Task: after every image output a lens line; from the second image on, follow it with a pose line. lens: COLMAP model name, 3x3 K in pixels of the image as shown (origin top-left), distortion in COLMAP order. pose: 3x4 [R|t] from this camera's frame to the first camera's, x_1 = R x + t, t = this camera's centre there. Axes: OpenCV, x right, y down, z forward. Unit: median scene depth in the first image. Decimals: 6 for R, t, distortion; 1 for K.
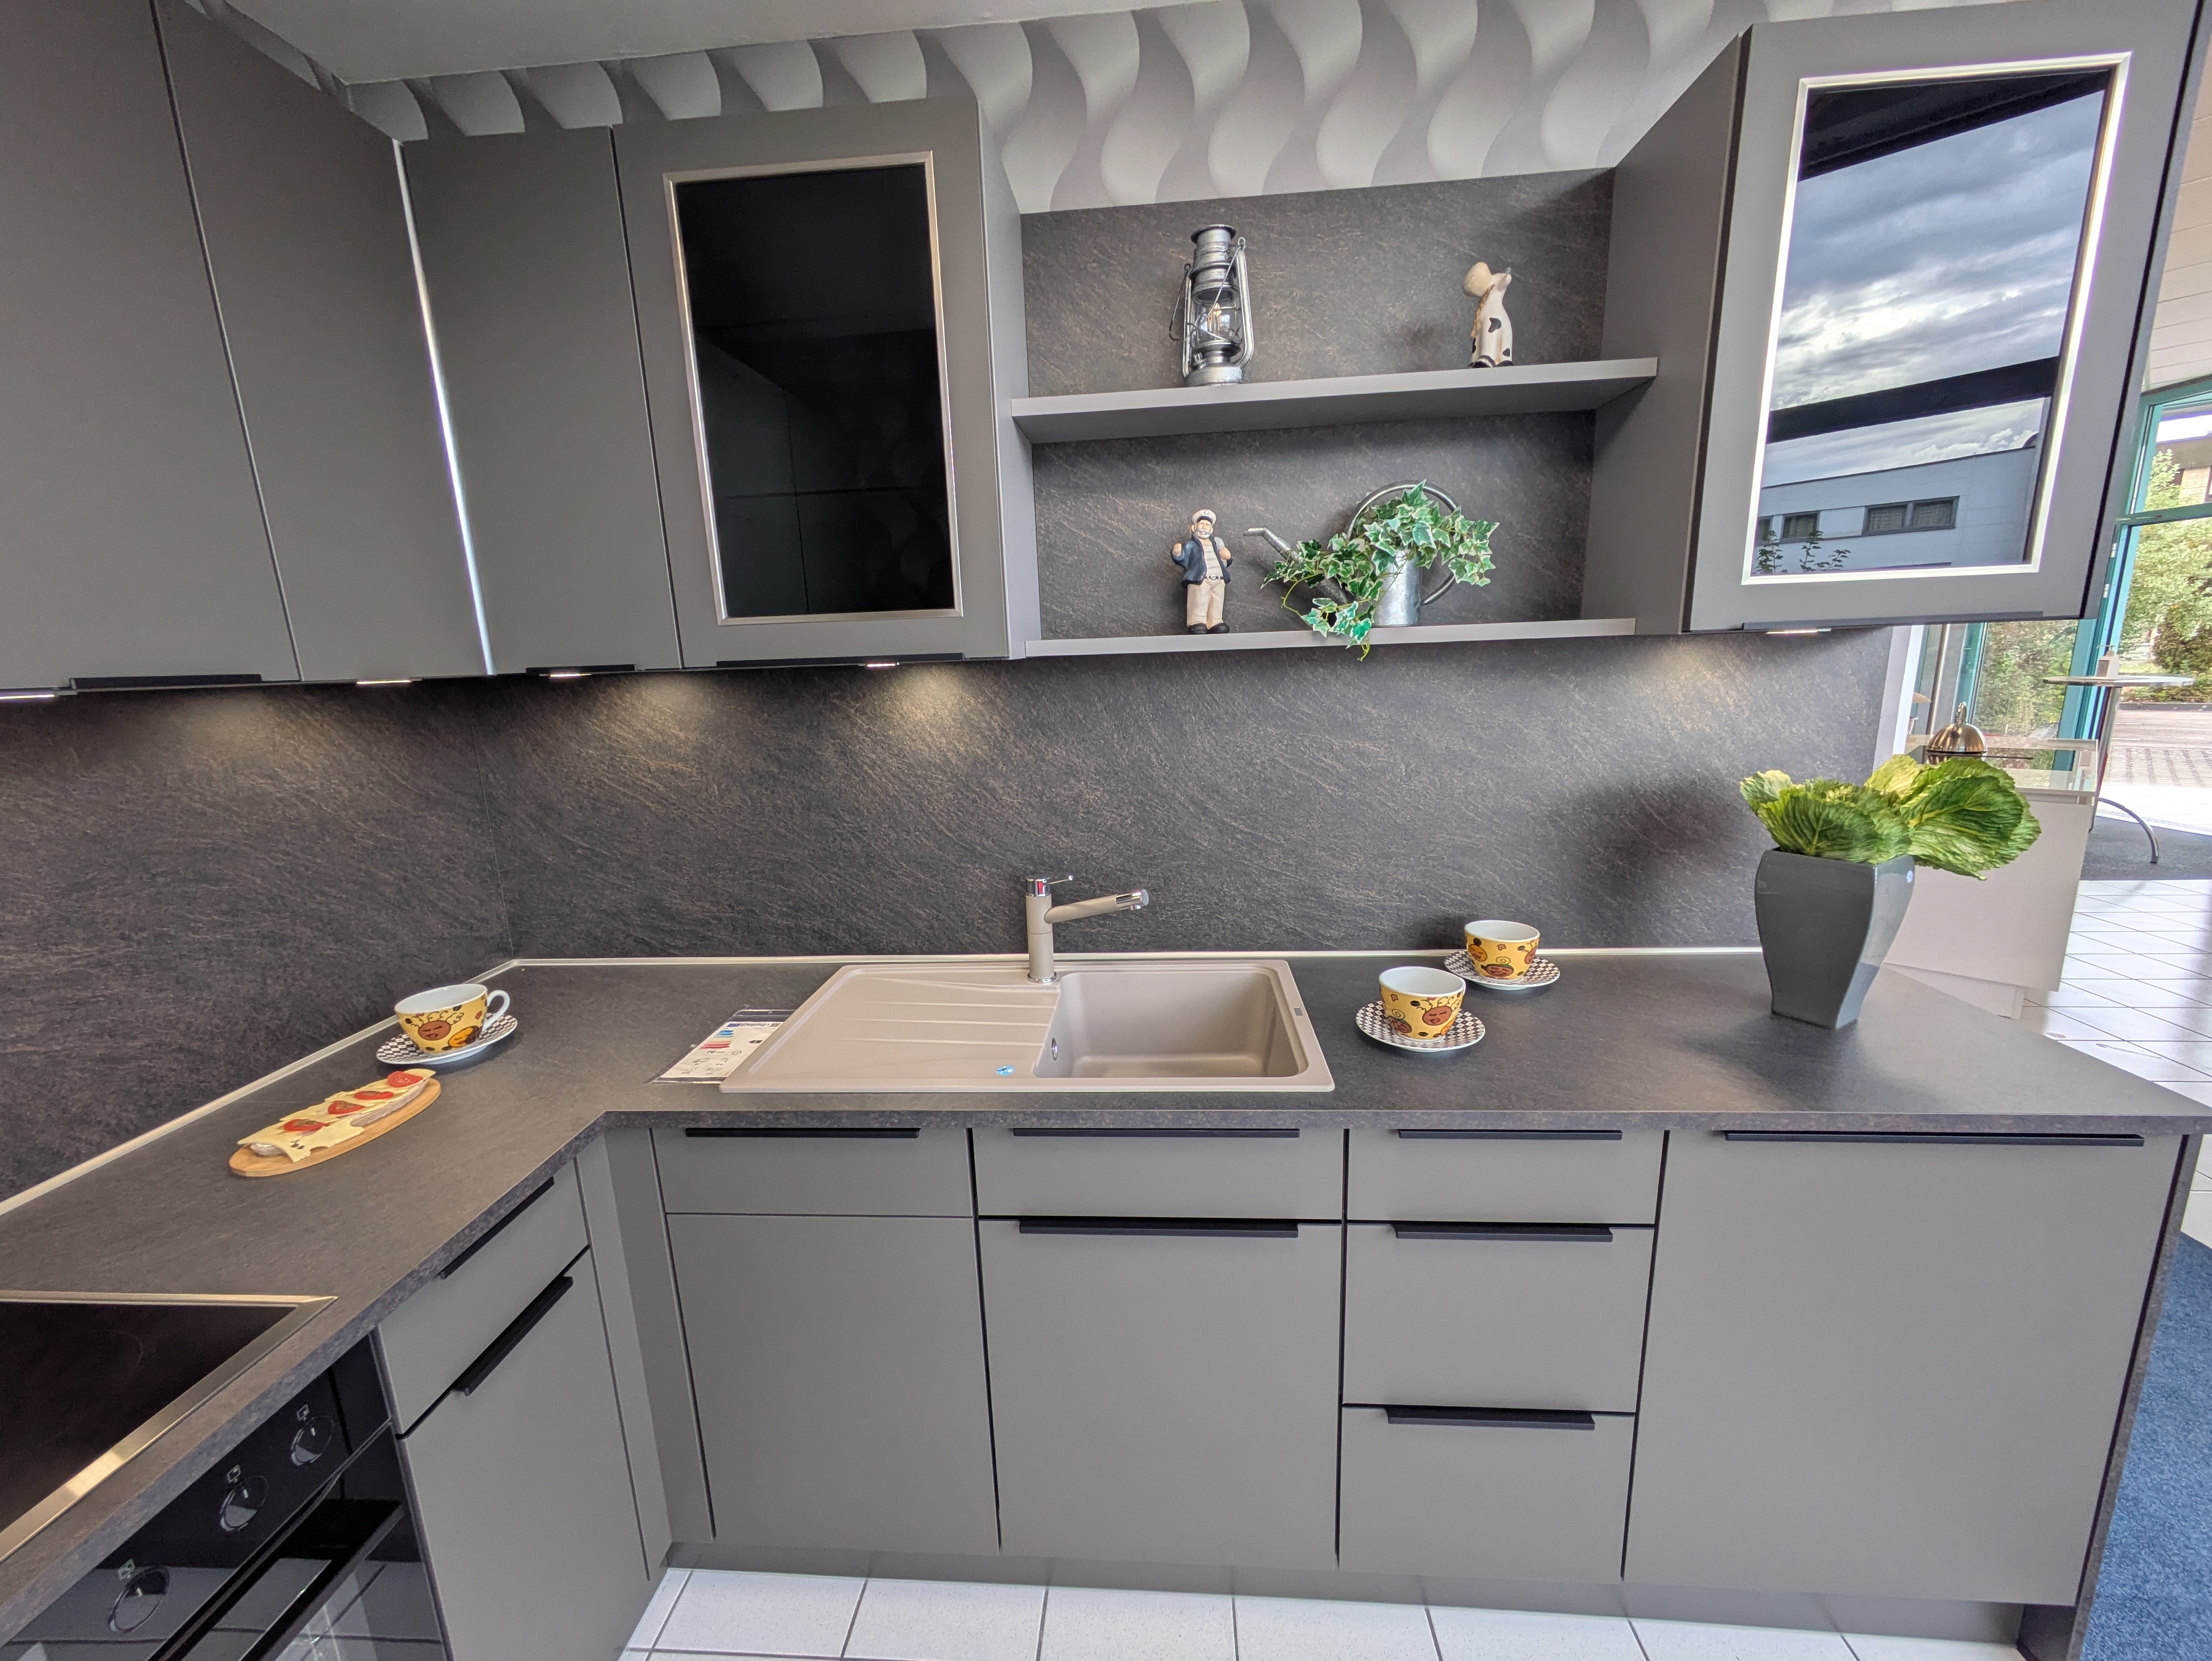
lens RADIAL K [[879.8, 0, 1108.9], [0, 879.8, 838.2], [0, 0, 1]] dist [0.001658, -0.000172]
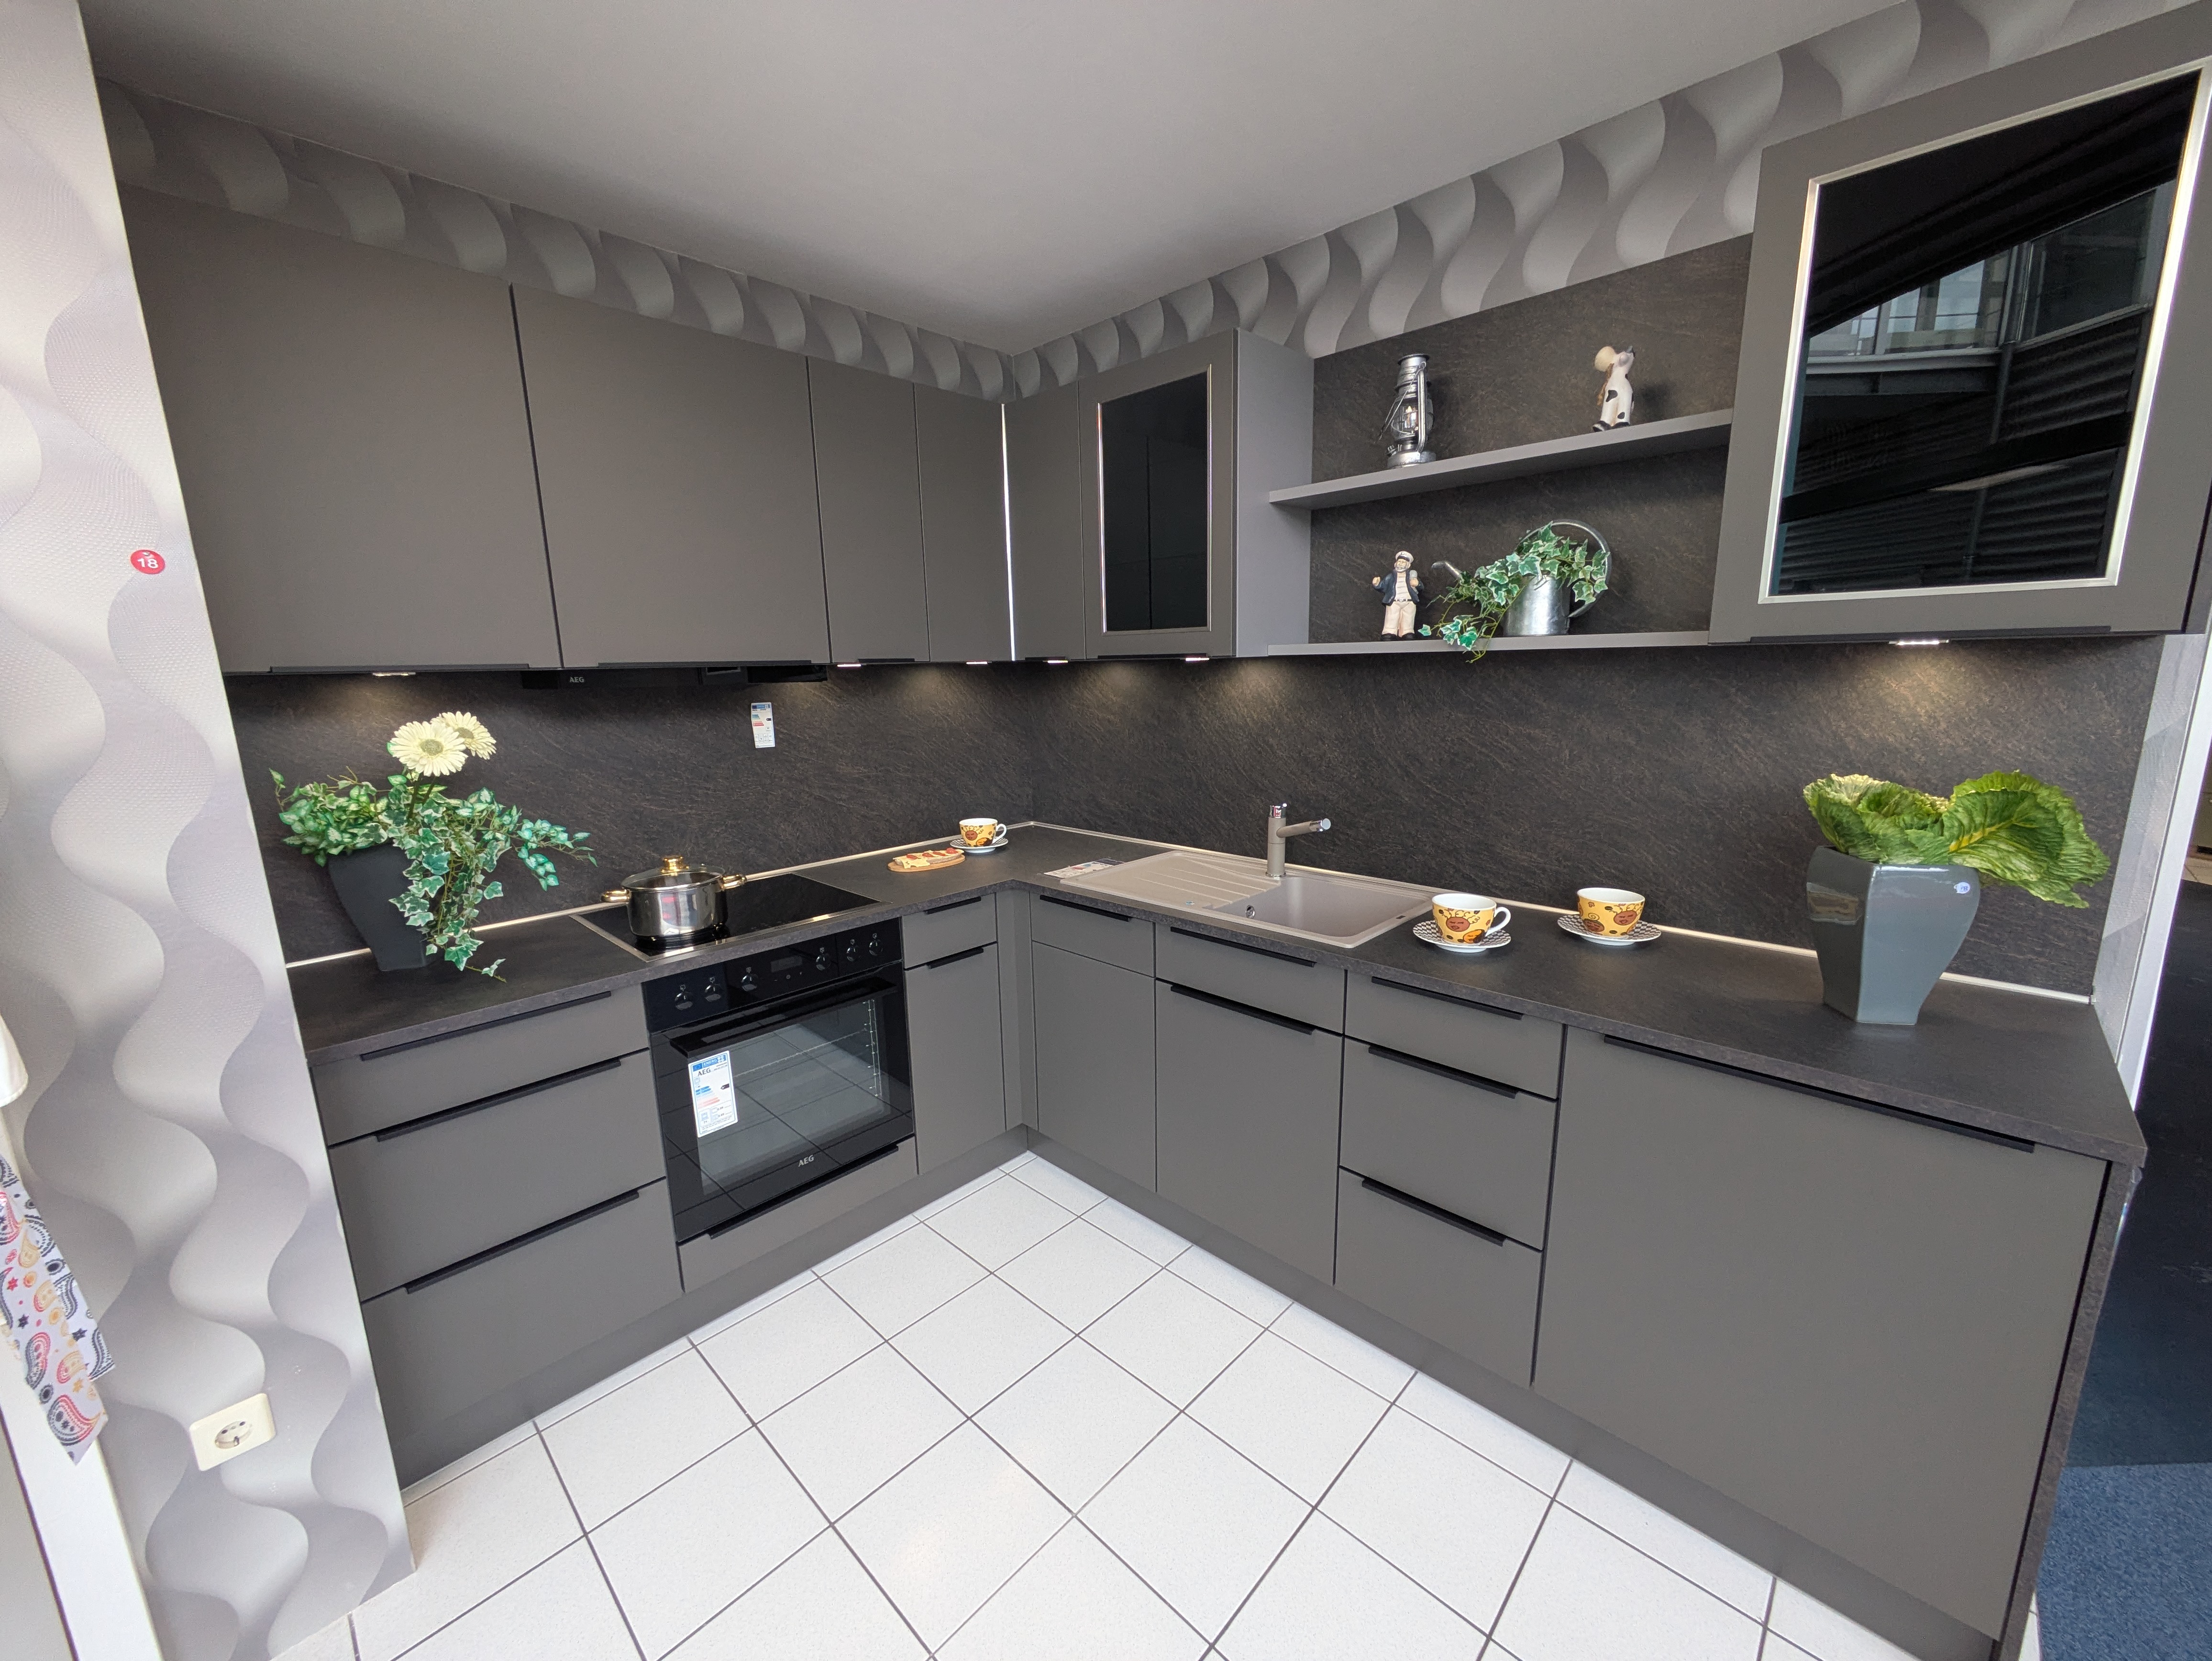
lens RADIAL K [[876.2, 0, 1098.5], [0, 876.2, 836.8], [0, 0, 1]] dist [0.000176, 0.001014]
pose [[0.762735, 0.145731, -0.630078, 0.674851], [-0.139808, 0.988398, 0.059364, 0.055833], [0.631418, 0.042811, 0.774260, -0.349436]]
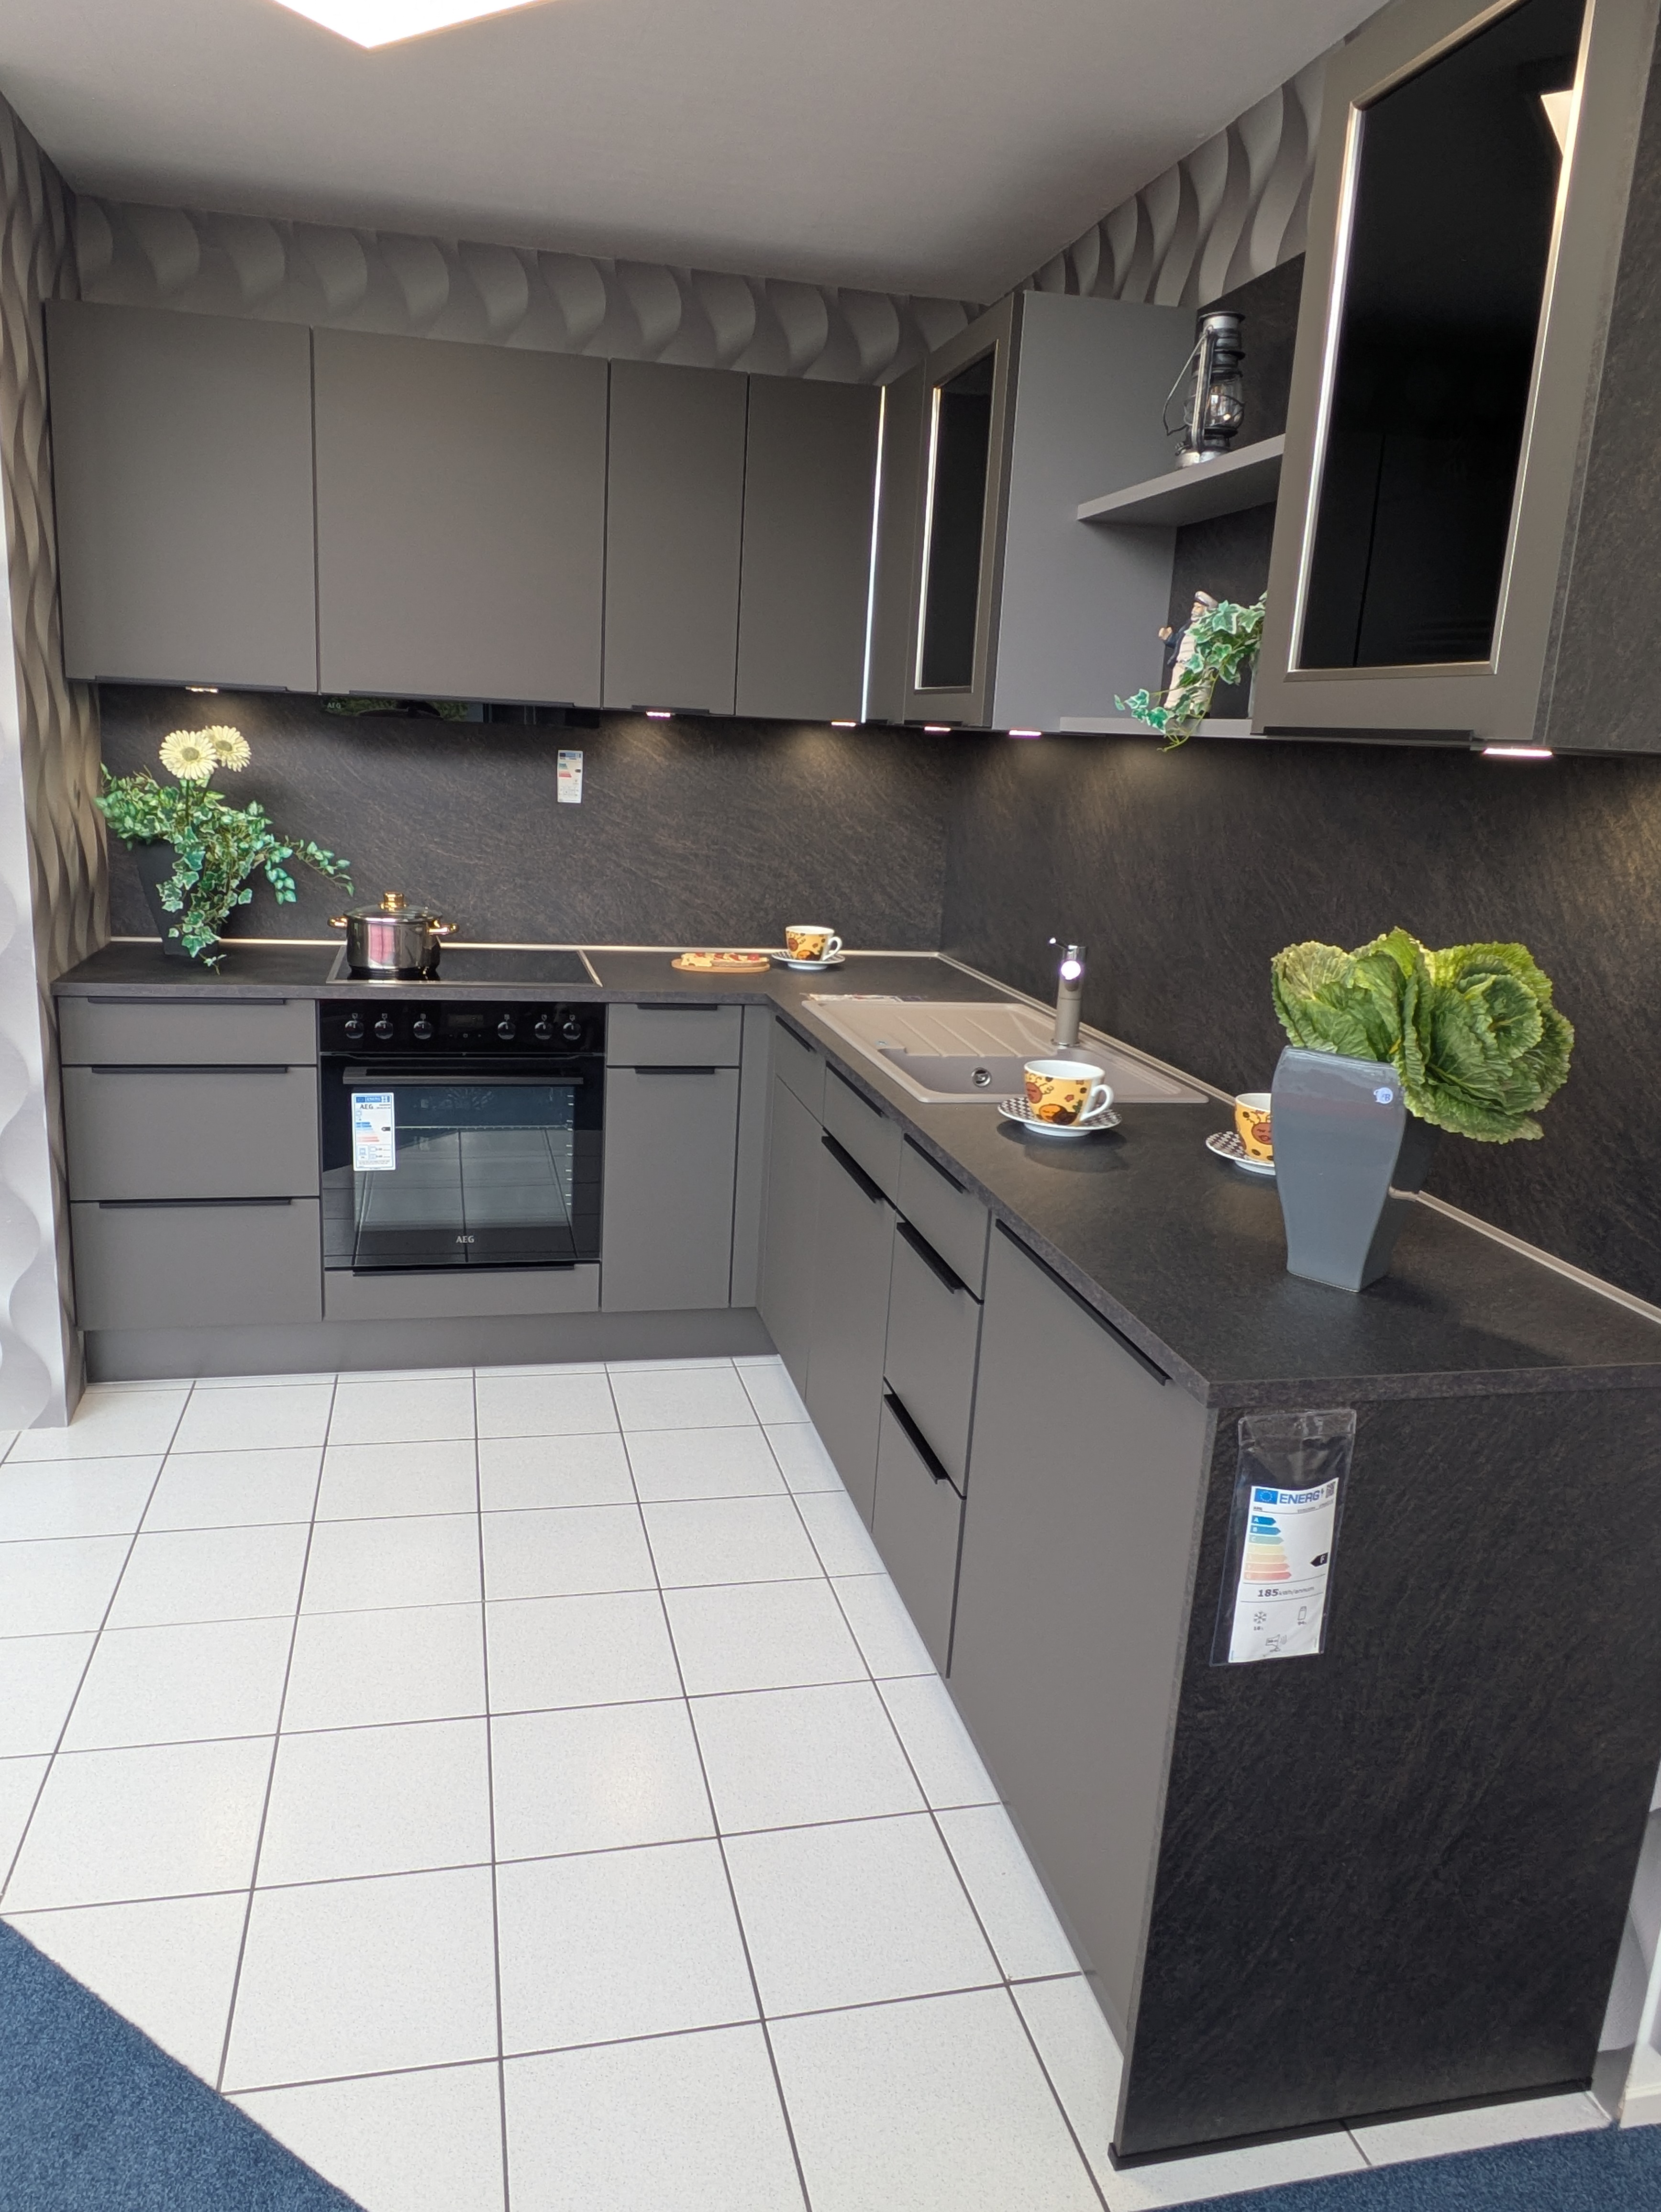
lens RADIAL K [[1493.1, 0, 769.8], [0, 1493.1, 1092.6], [0, 0, 1]] dist [-0.000383, -0.004952]
pose [[0.269106, 0.276126, -0.922679, 1.639340], [-0.257661, 0.943740, 0.207280, -0.070386], [0.928005, 0.181958, 0.325113, 0.125166]]
